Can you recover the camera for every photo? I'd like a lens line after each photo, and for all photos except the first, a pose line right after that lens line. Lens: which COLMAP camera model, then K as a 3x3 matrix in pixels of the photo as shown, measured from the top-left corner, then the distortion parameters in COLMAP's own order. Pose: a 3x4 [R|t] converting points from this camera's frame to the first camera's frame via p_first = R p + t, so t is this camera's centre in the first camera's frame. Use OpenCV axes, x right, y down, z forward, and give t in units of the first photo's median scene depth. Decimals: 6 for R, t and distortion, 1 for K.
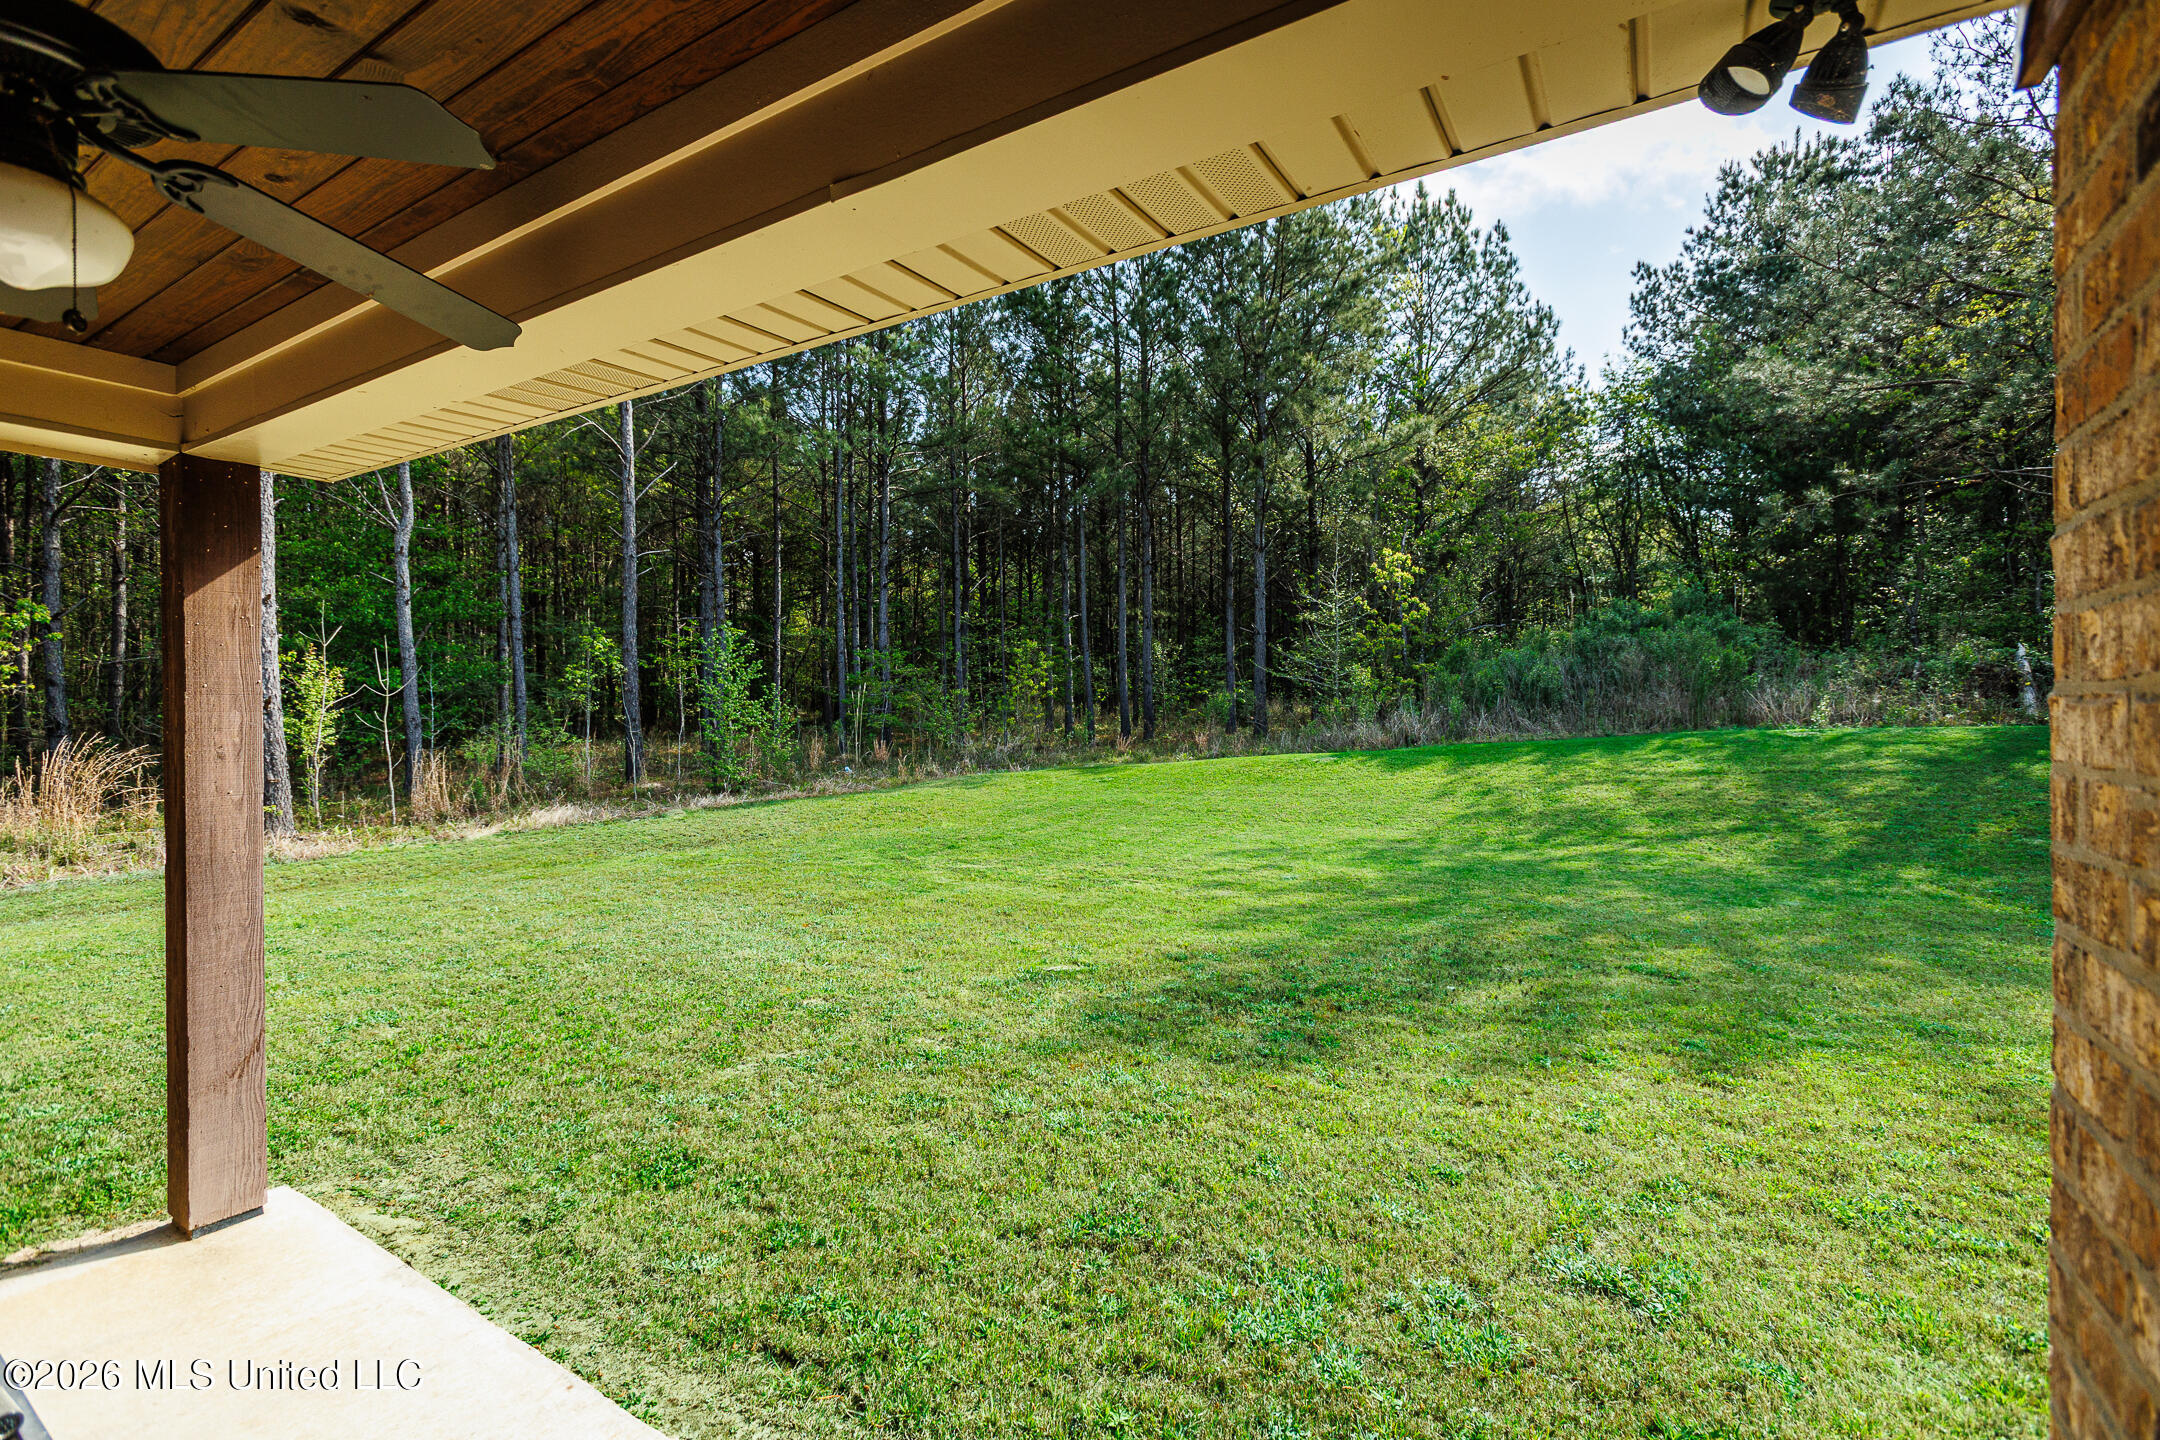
lens RADIAL K [[983.4, 0, 1081.1], [0, 983.4, 704.2], [0, 0, 1]] dist [0.001365, 0.000063]
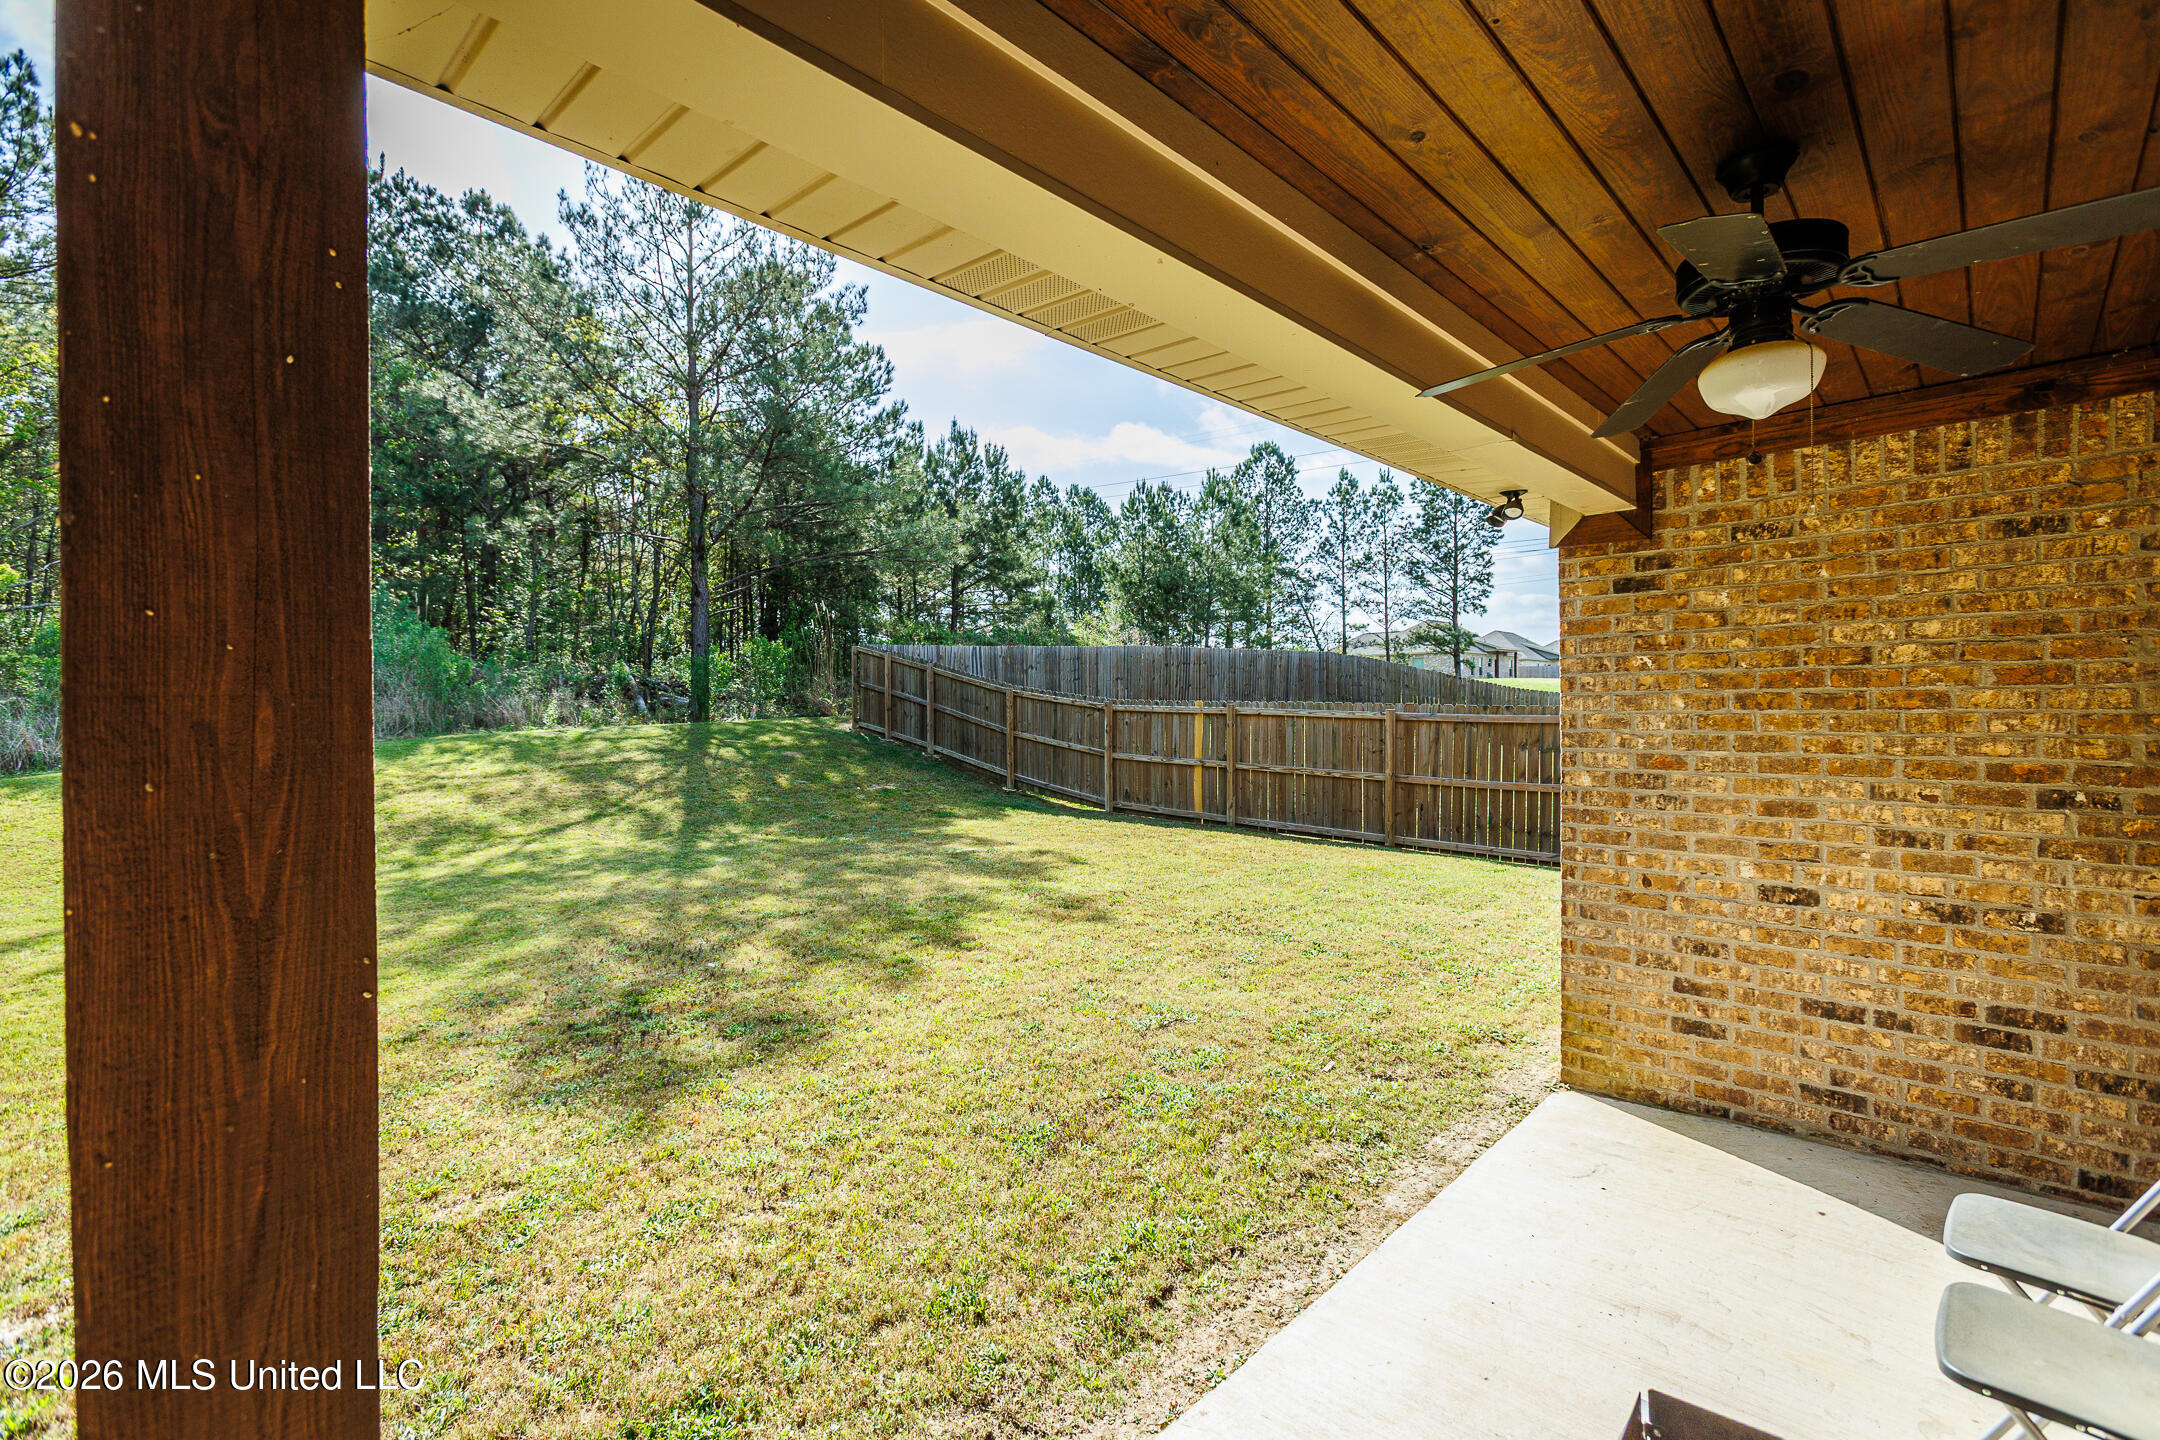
lens RADIAL K [[971.1, 0, 1080.0], [0, 971.1, 720.0], [0, 0, 1]] dist [0.010317, 0.000516]
pose [[0.194018, -0.011285, 0.980933, -0.717054], [0.003929, 0.999935, 0.010727, 0.007158], [-0.980990, 0.001773, 0.194049, 0.458132]]
